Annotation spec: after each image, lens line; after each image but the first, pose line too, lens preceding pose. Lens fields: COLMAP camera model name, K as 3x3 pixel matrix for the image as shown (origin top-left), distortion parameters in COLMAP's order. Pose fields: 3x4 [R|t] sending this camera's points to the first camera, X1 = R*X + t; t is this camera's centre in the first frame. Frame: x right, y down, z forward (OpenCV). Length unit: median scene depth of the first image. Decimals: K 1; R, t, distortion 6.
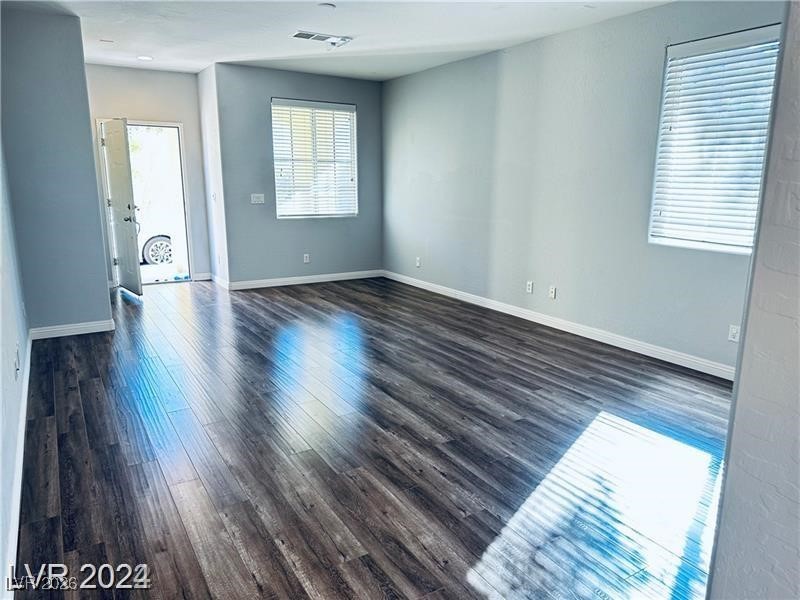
lens RADIAL K [[559.4, 0, 405.0], [0, 559.4, 300.8], [0, 0, 1]] dist [0.107151, -0.122676]
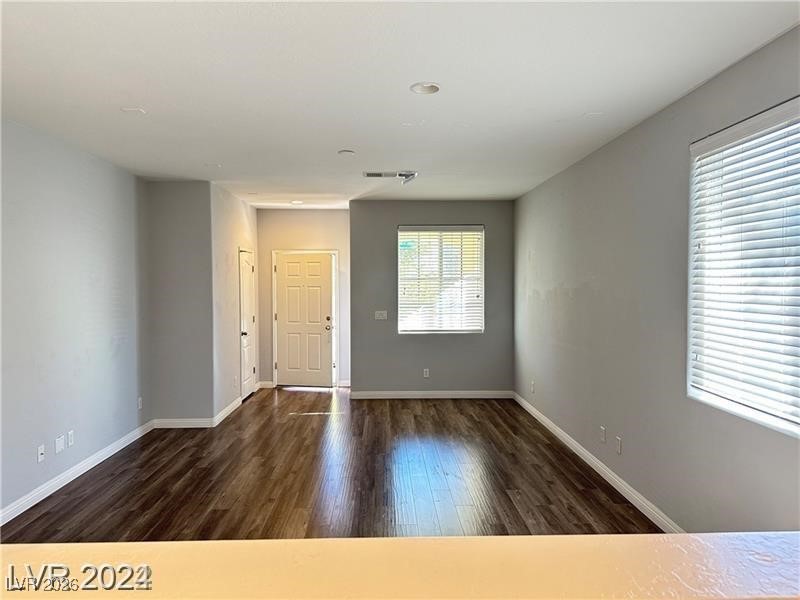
lens RADIAL K [[552.9, 0, 397.6], [0, 552.9, 303.6], [0, 0, 1]] dist [0.102493, -0.170424]
pose [[0.864607, 0.008549, -0.502377, 0.437296], [-0.097269, 0.983788, -0.150662, -0.068997], [0.492944, 0.179129, 0.851421, 0.168142]]
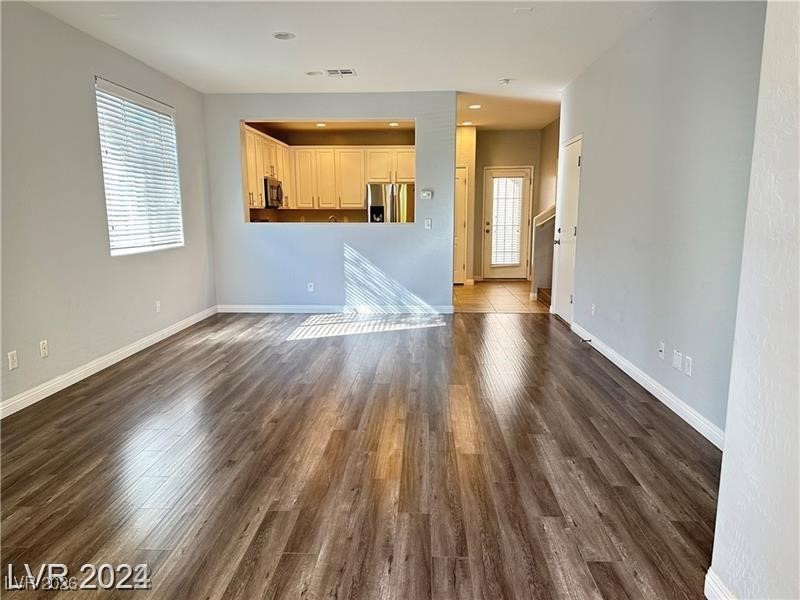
lens RADIAL K [[552.9, 0, 397.6], [0, 552.9, 303.6], [0, 0, 1]] dist [0.102493, -0.170424]
pose [[-0.823231, -0.096883, 0.559379, -0.578610], [0.118729, 0.934160, 0.336525, -0.291927], [-0.555153, 0.343452, -0.757526, 1.441787]]
